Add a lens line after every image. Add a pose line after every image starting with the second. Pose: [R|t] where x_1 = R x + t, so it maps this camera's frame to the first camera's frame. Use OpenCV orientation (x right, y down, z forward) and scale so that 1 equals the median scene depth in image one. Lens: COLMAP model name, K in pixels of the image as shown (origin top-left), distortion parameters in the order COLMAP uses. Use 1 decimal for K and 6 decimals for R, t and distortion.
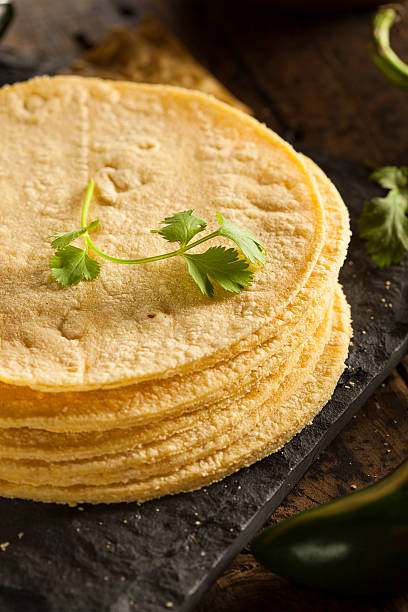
lens RADIAL K [[2357.9, 0, 204.1], [0, 2357.9, 284.3], [0, 0, 1]] dist [0.016454, 1.096424]
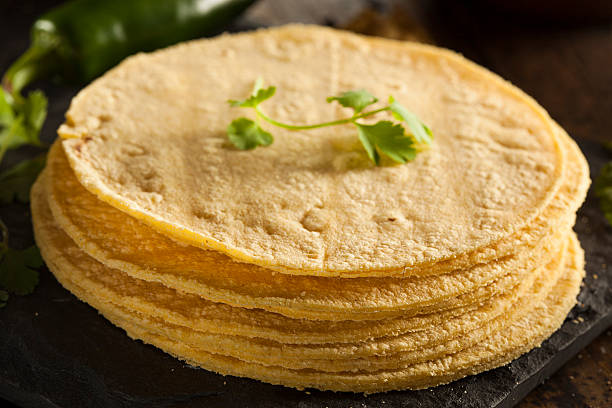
lens RADIAL K [[2357.9, 0, 306.0], [0, 2357.9, 204.0], [0, 0, 1]] dist [0.016454, 1.096424]
pose [[0.994593, 0.099413, -0.030028, -0.030421], [-0.102577, 0.985565, -0.134685, 0.148671], [0.016205, 0.137037, 0.990433, -0.011268]]
